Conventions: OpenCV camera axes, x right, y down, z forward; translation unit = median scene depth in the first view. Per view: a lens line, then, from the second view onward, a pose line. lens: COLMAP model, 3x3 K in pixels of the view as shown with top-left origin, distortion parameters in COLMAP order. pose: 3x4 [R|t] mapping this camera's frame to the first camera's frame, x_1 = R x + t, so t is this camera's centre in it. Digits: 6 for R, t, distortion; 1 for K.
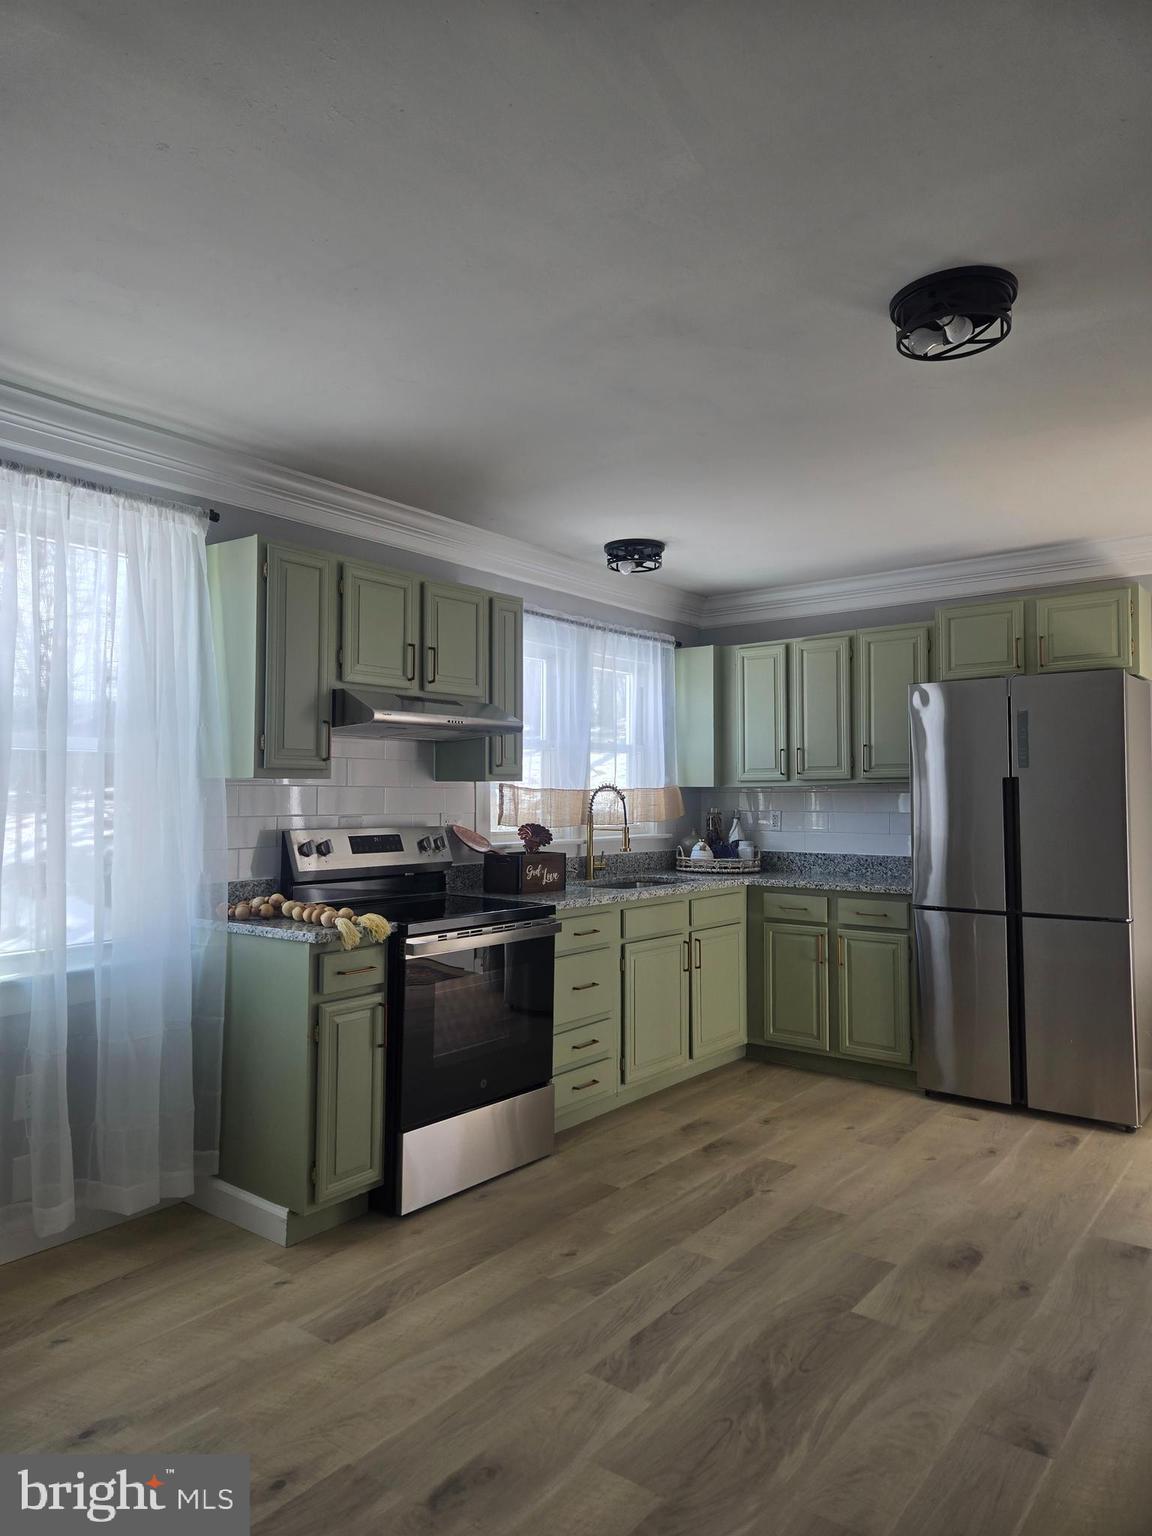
lens RADIAL K [[1023.3, 0, 563.2], [0, 1023.3, 759.9], [0, 0, 1]] dist [0.074193, -0.053796]
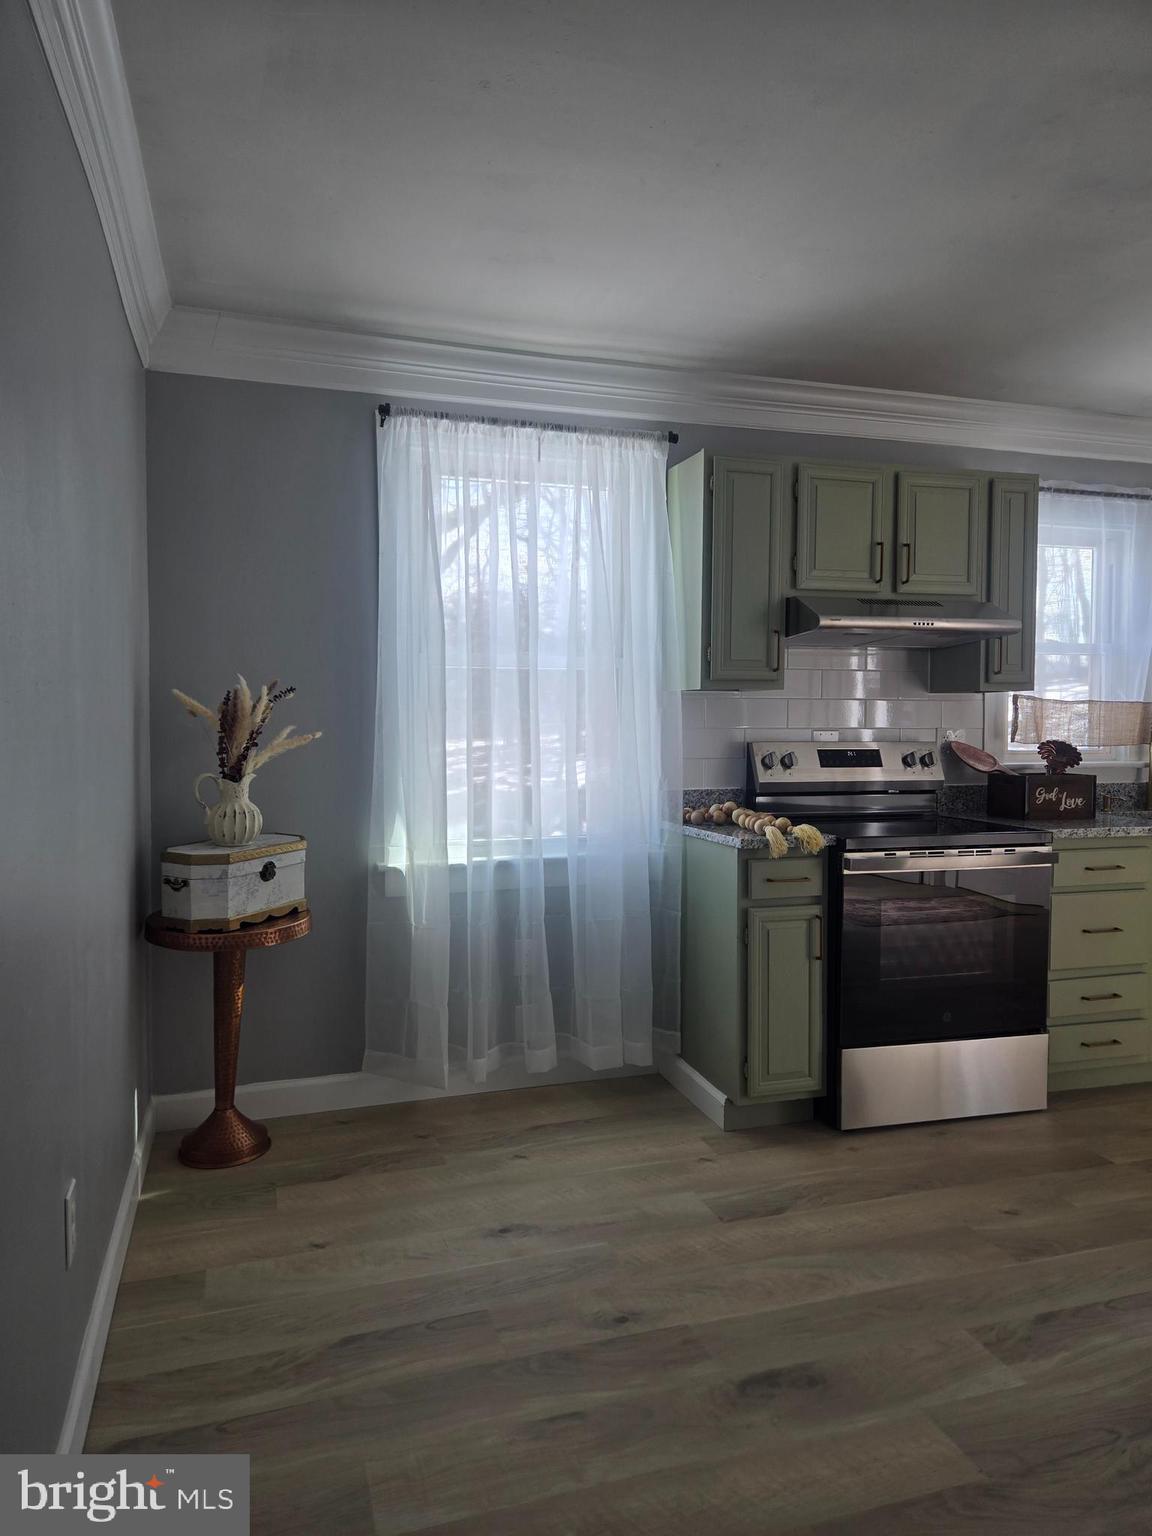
lens RADIAL K [[1023.3, 0, 571.5], [0, 1023.3, 771.4], [0, 0, 1]] dist [0.074193, -0.053796]
pose [[0.823288, 0.021500, -0.567217, 0.161450], [0.021805, 0.997347, 0.069453, 0.022960], [0.567205, -0.069548, 0.820635, 0.063845]]
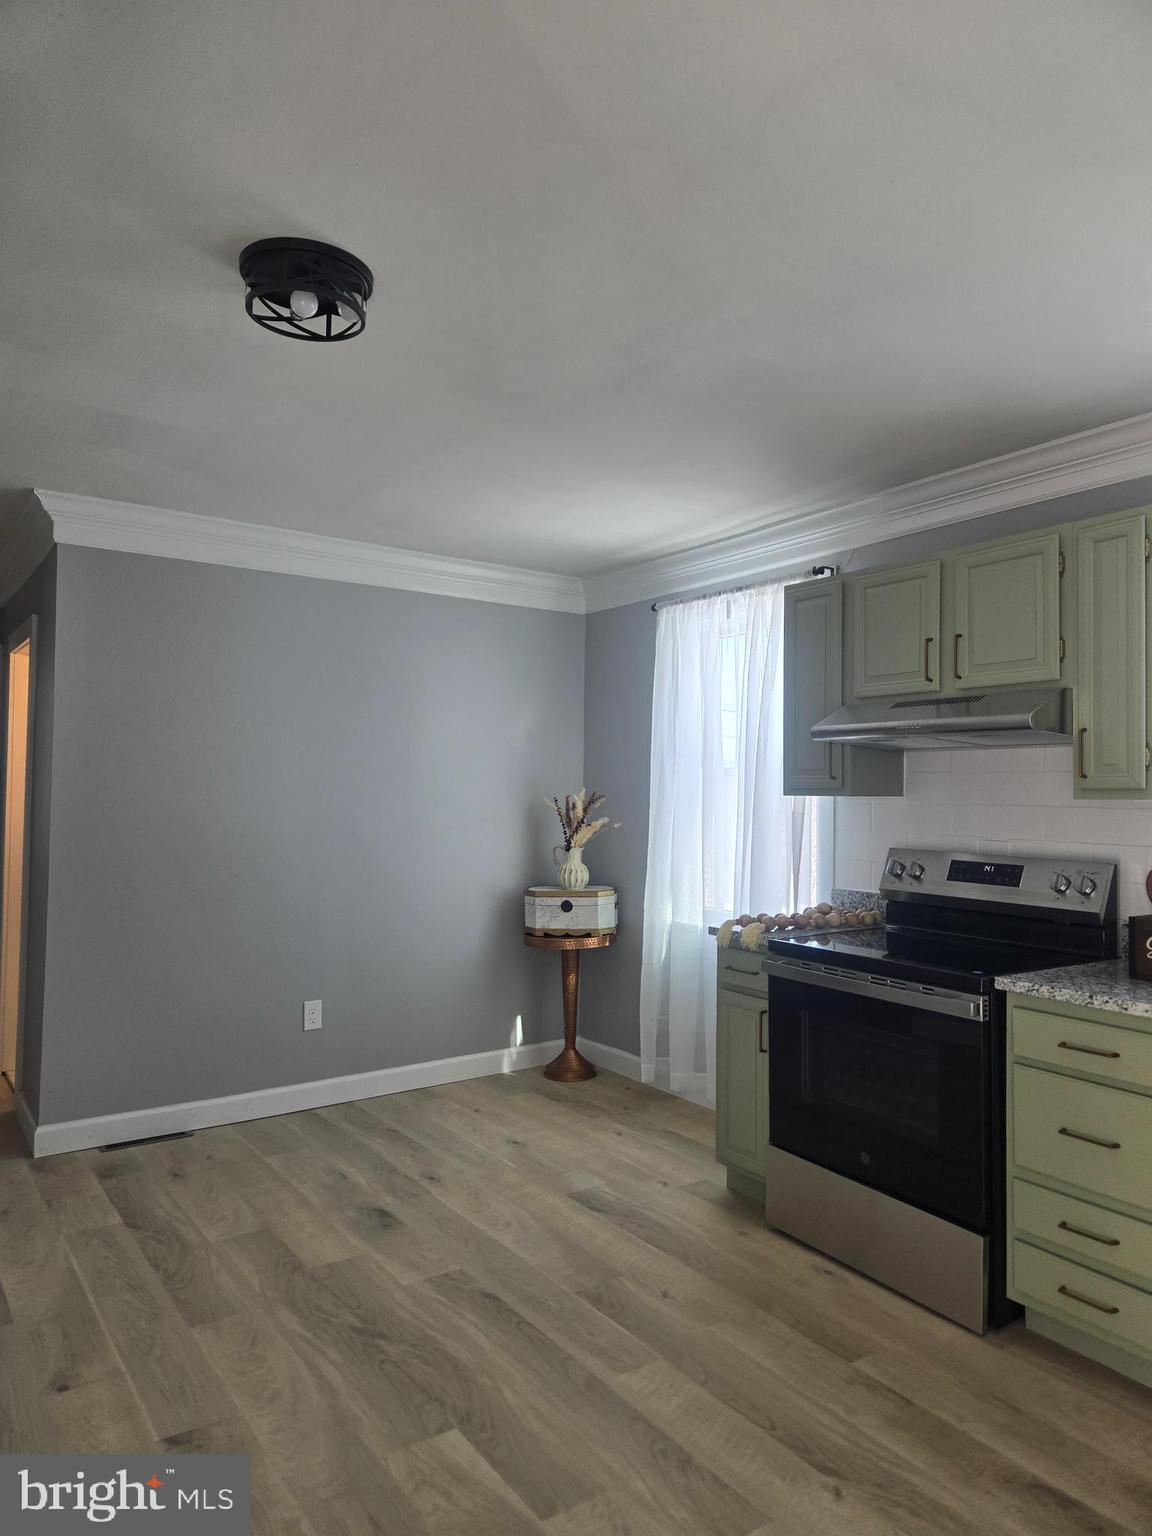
lens RADIAL K [[1023.3, 0, 565.5], [0, 1023.3, 769.1], [0, 0, 1]] dist [0.074193, -0.053796]
pose [[-0.304874, -0.027067, -0.952008, 0.788202], [0.020539, 0.999177, -0.034986, 0.020229], [0.952171, -0.030219, -0.304068, 1.001880]]
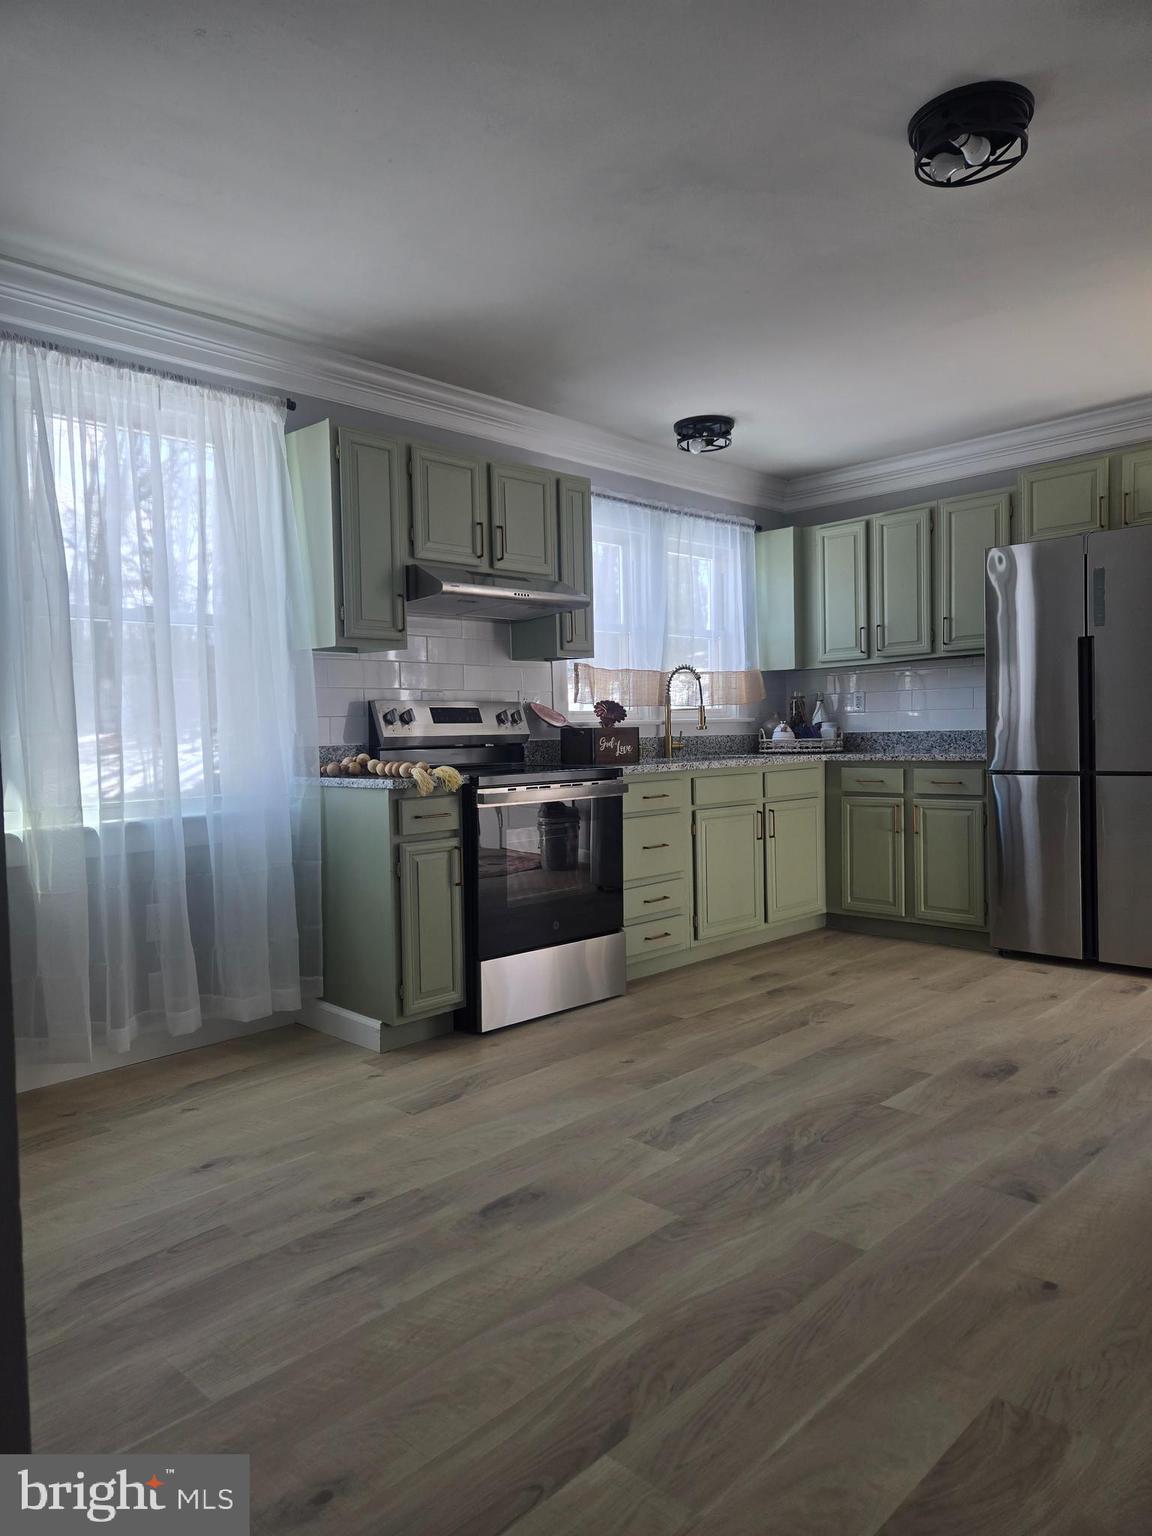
lens RADIAL K [[1023.3, 0, 568.8], [0, 1023.3, 767.6], [0, 0, 1]] dist [0.074193, -0.053796]
pose [[0.992952, -0.020200, -0.116784, 0.064281], [0.028776, 0.996973, 0.072224, 0.066828], [0.114972, -0.075075, 0.990528, -0.061517]]
